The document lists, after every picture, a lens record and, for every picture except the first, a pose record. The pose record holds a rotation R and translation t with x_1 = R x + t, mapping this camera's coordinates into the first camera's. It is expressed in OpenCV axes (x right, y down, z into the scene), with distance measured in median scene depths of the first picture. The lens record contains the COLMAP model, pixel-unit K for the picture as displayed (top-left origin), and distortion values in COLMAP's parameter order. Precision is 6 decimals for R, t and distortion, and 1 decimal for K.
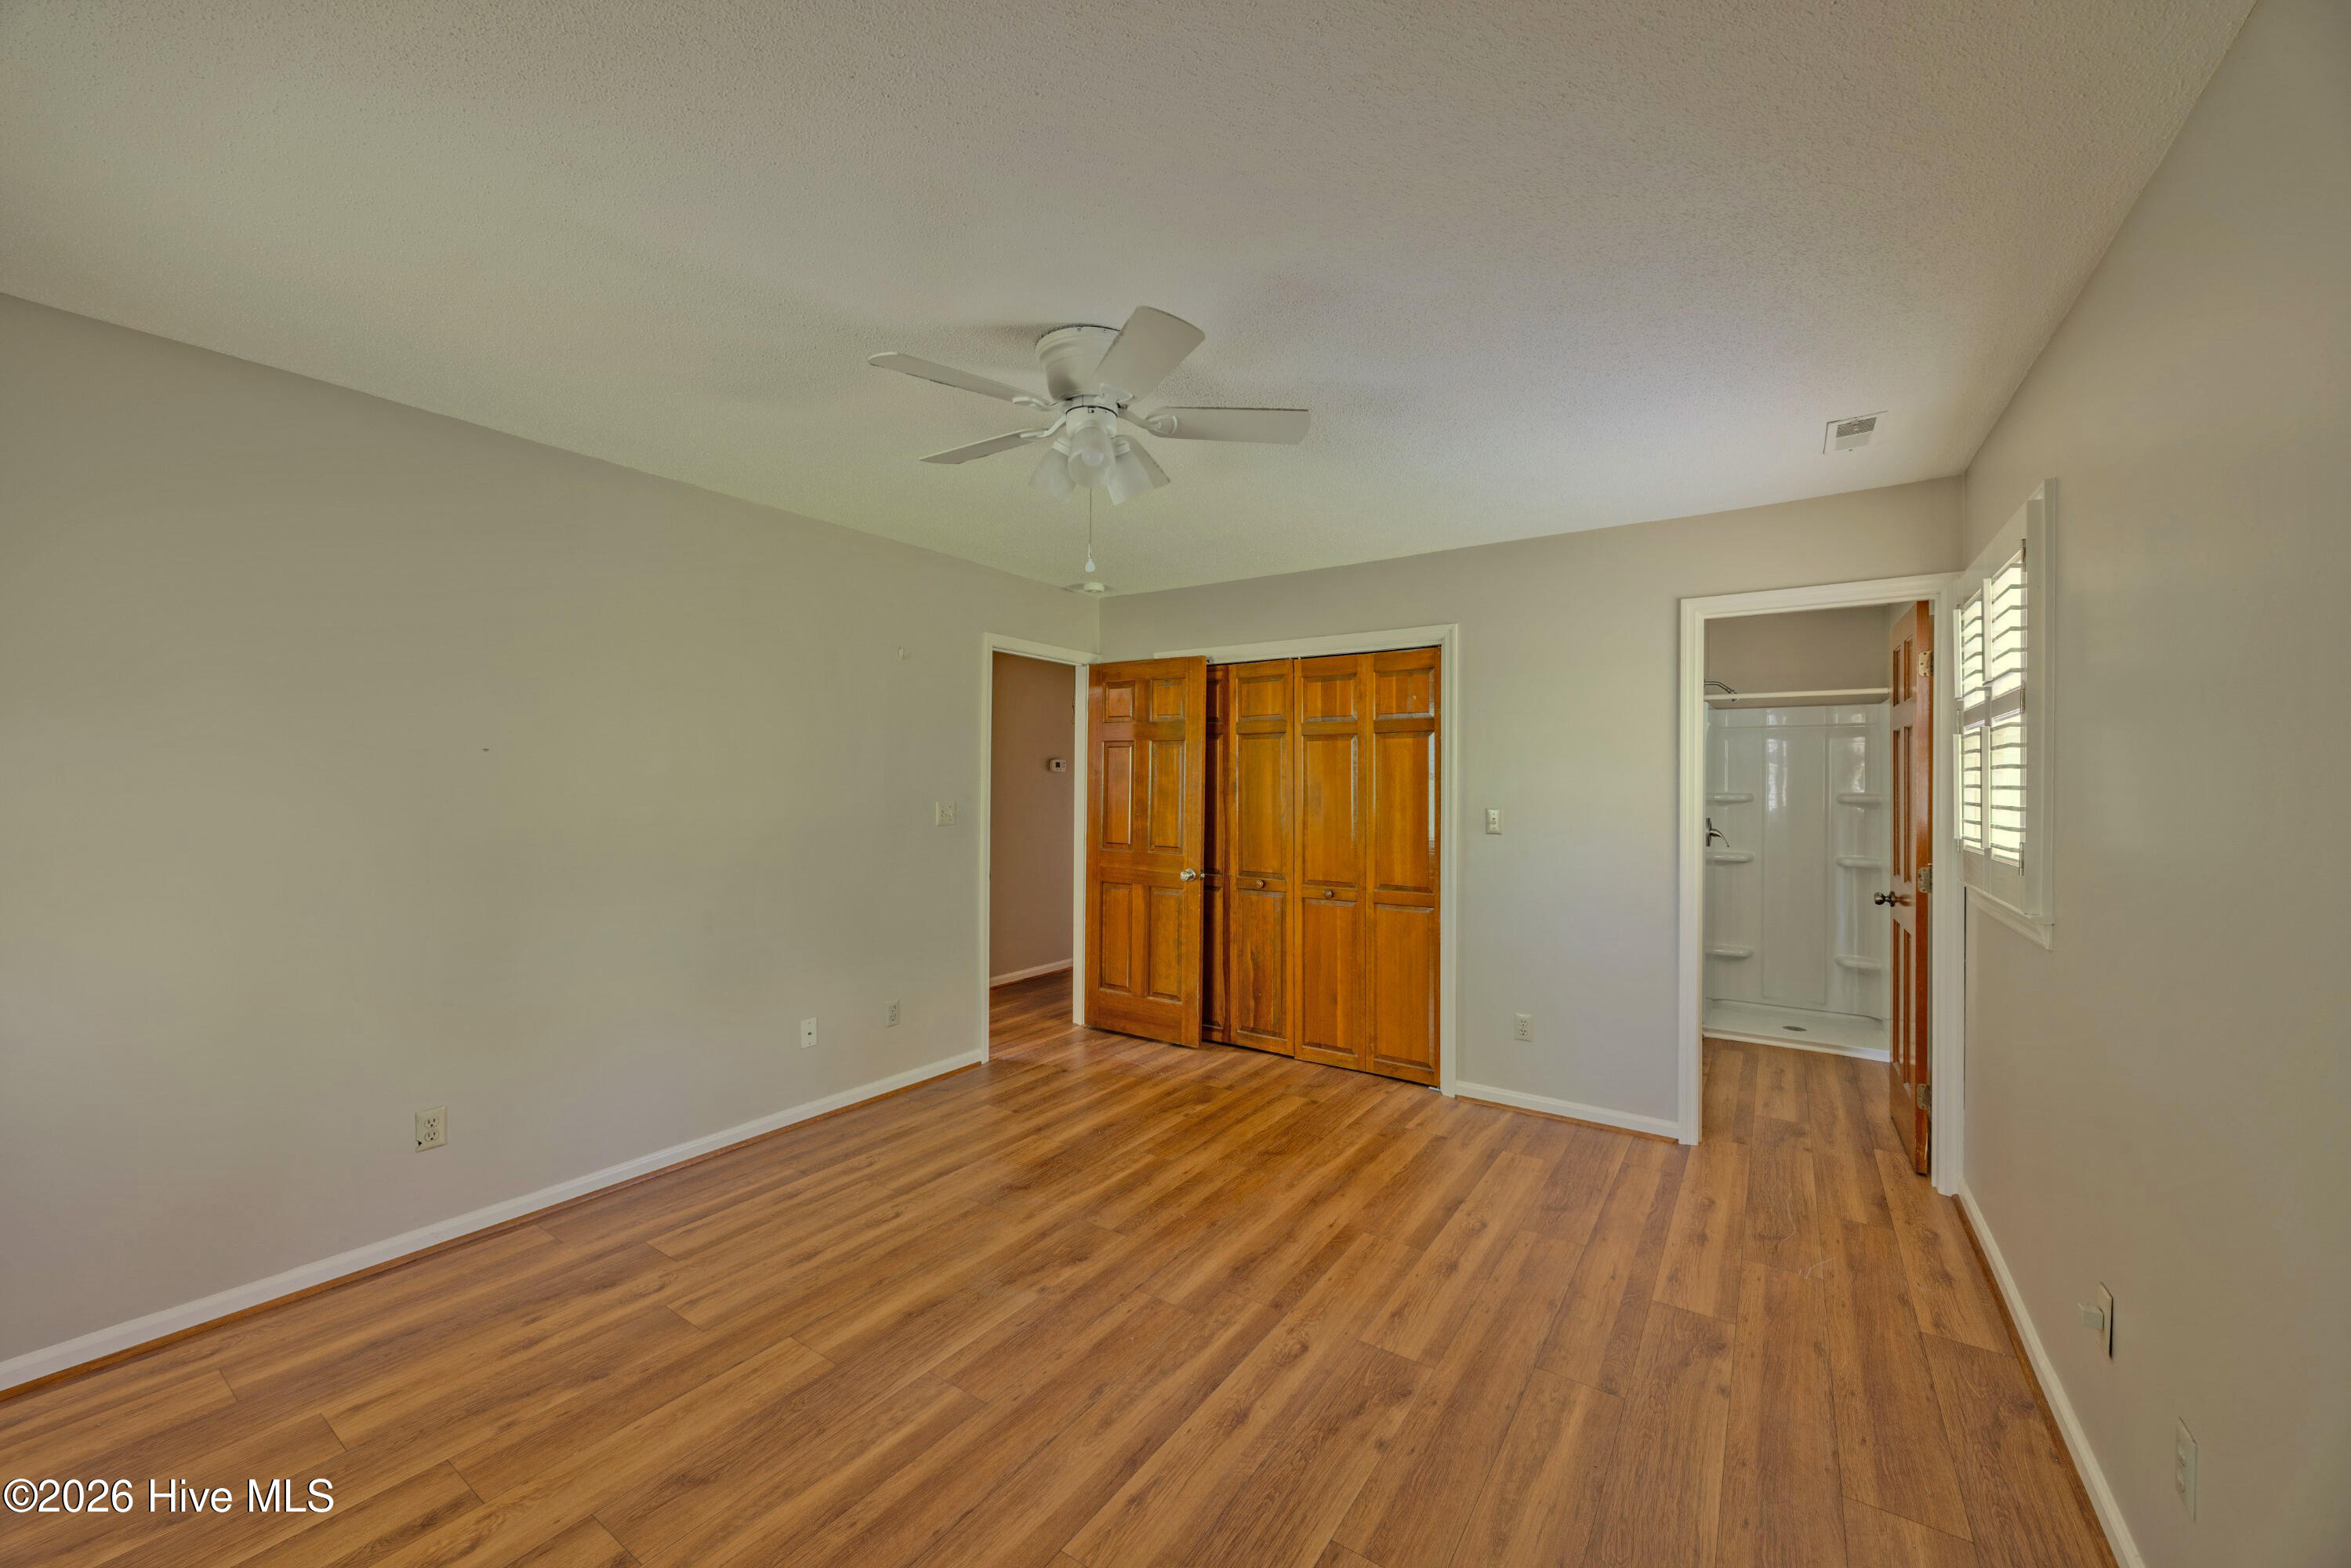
lens RADIAL K [[889.9, 0, 1175.5], [0, 889.9, 784.0], [0, 0, 1]] dist [-0.001611, 0.000065]
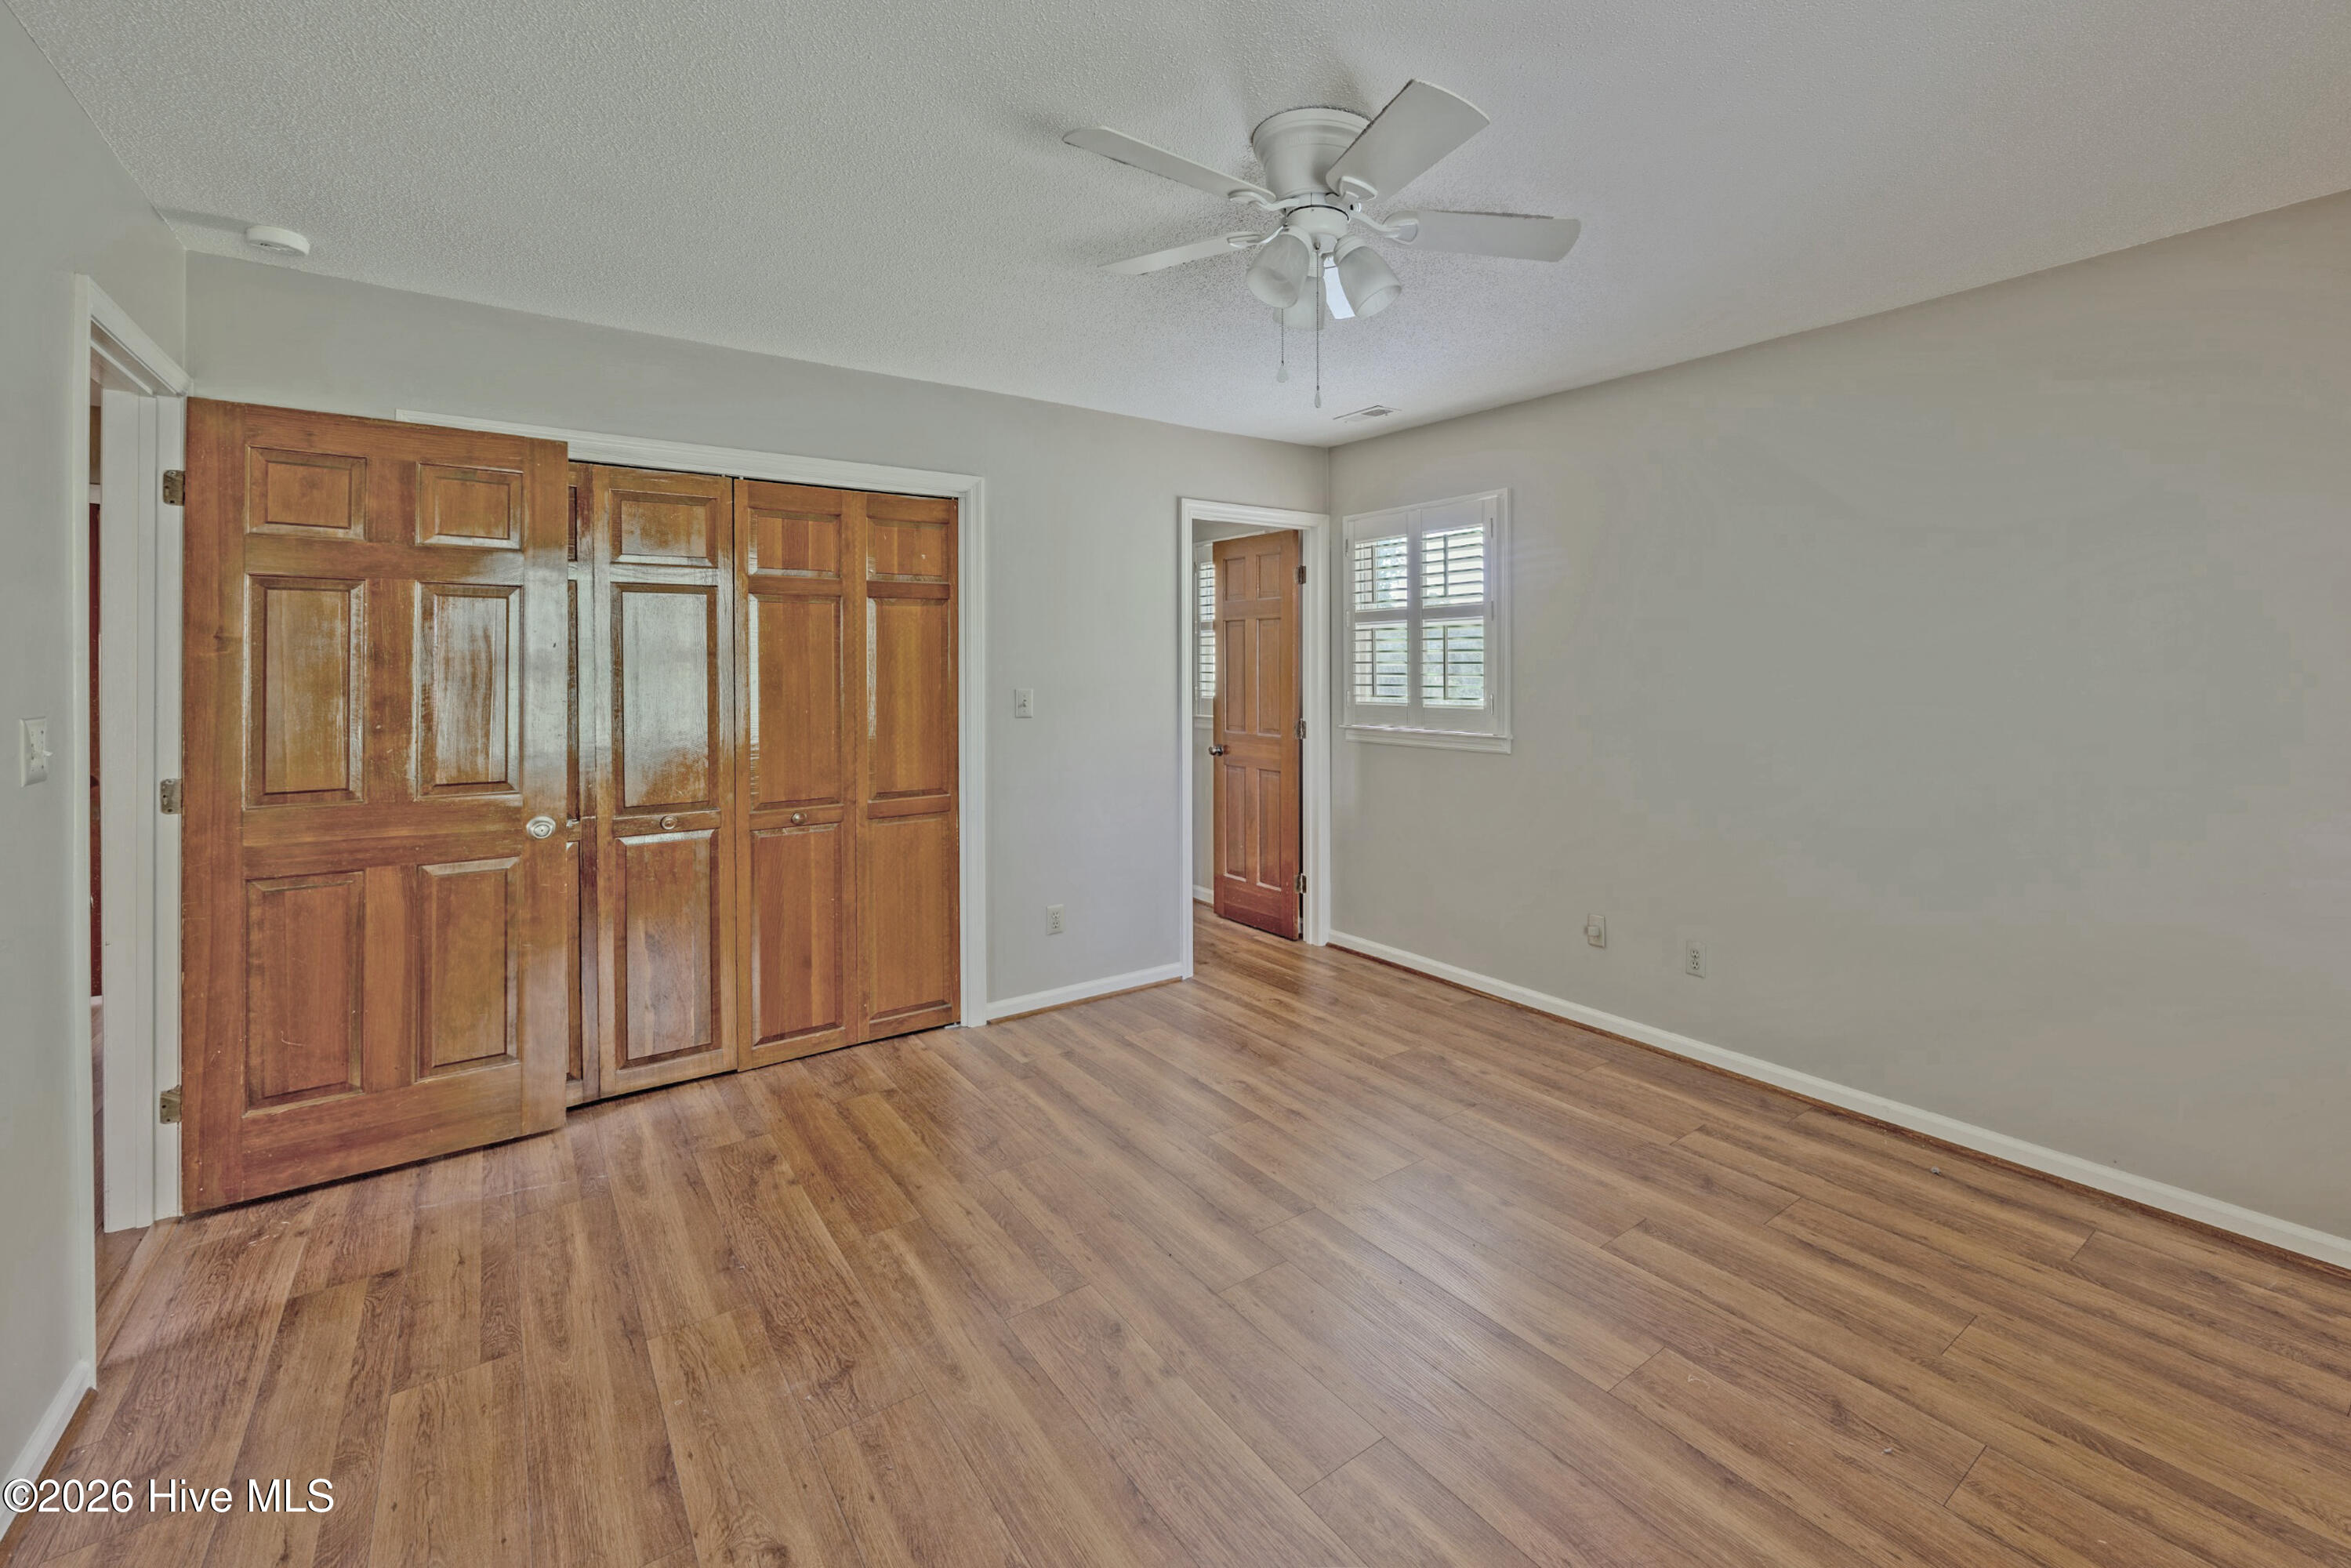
lens RADIAL K [[1019.5, 0, 1352.2], [0, 1019.5, 665.9], [0, 0, 1]] dist [-0.002649, -0.000060]
pose [[0.258567, -0.004106, 0.965985, -0.785472], [0.002968, 0.999990, 0.003456, 0.000284], [-0.965989, 0.001973, 0.258577, 0.564086]]
